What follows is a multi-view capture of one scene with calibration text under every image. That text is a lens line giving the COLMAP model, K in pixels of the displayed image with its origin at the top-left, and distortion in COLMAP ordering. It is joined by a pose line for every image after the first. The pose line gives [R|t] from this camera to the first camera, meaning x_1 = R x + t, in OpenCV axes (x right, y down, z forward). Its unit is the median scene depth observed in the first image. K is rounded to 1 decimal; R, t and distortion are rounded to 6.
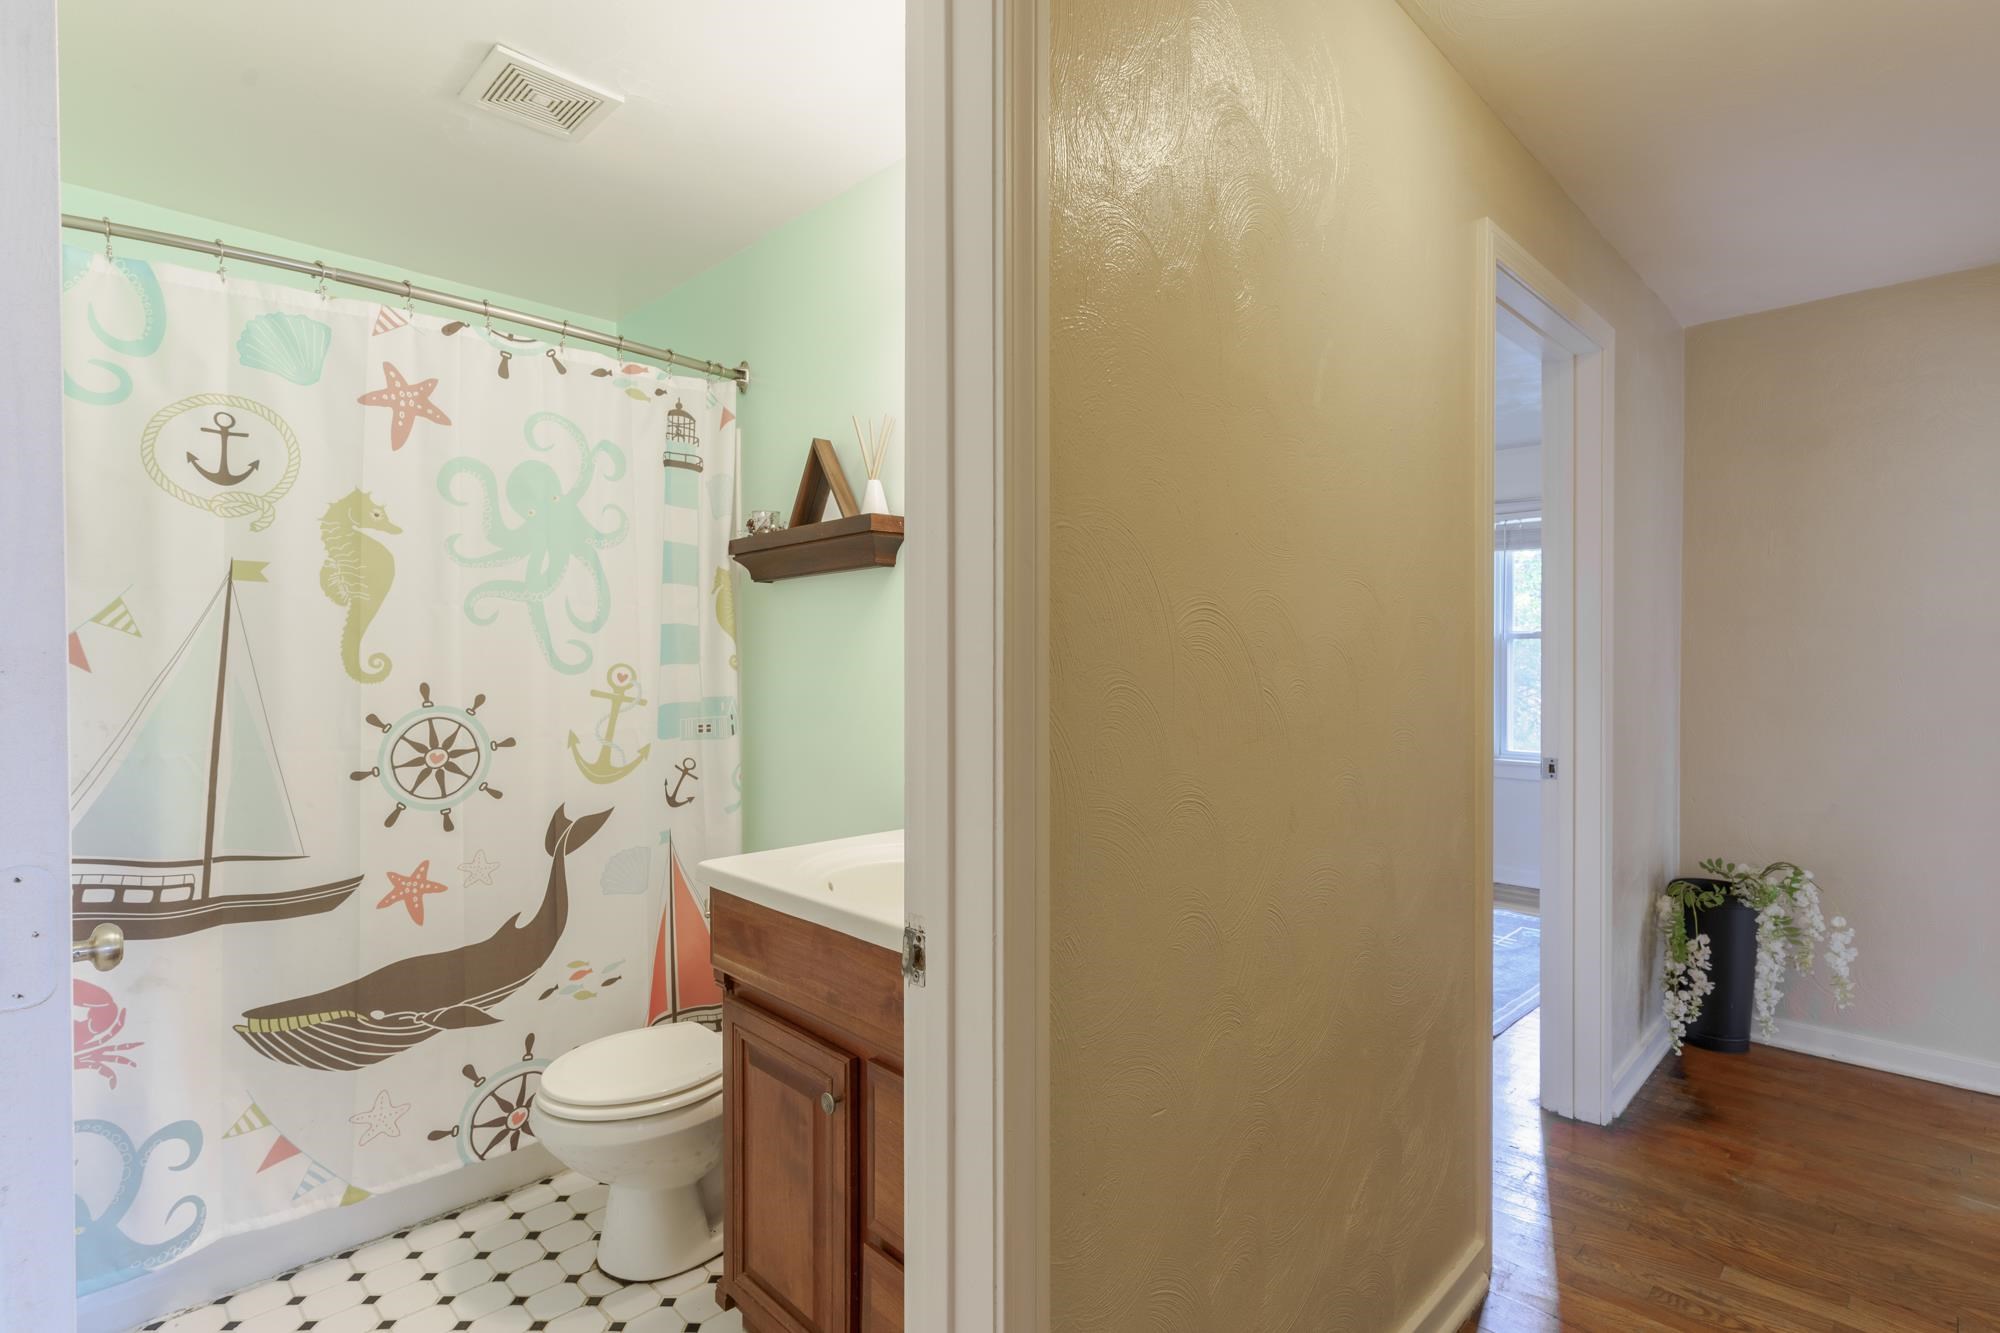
lens RADIAL K [[985.0, 0, 1008.8], [0, 985.0, 669.1], [0, 0, 1]] dist [0.001626, 0.000049]
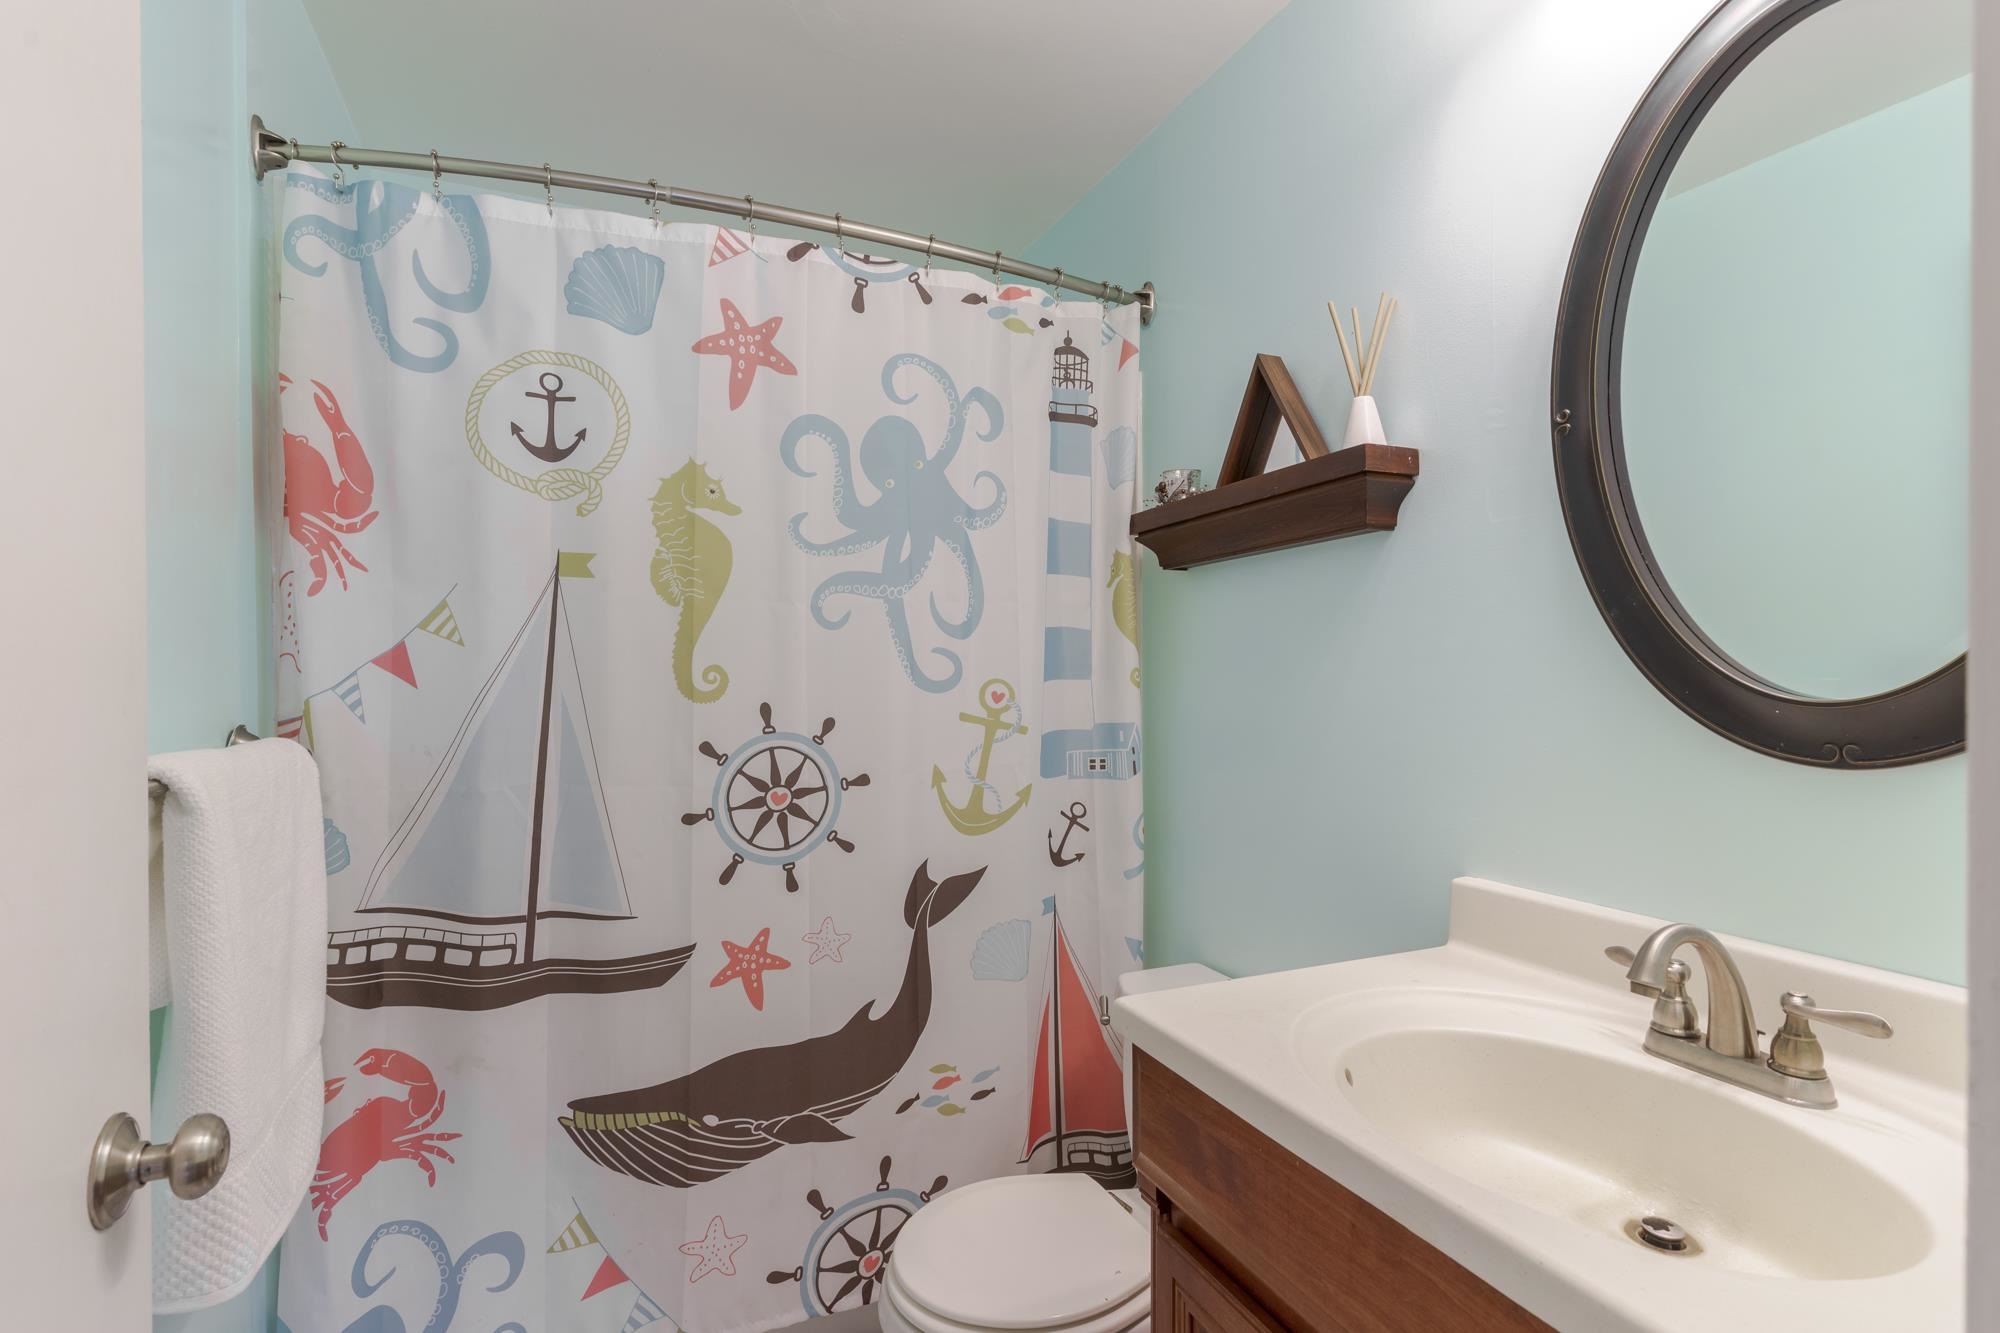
lens RADIAL K [[985.0, 0, 999.1], [0, 985.0, 671.7], [0, 0, 1]] dist [0.001626, 0.000049]
pose [[0.934105, -0.000873, -0.356998, -0.136351], [-0.003682, 0.999920, -0.012077, -0.002111], [0.356981, 0.012596, 0.934027, 0.329515]]
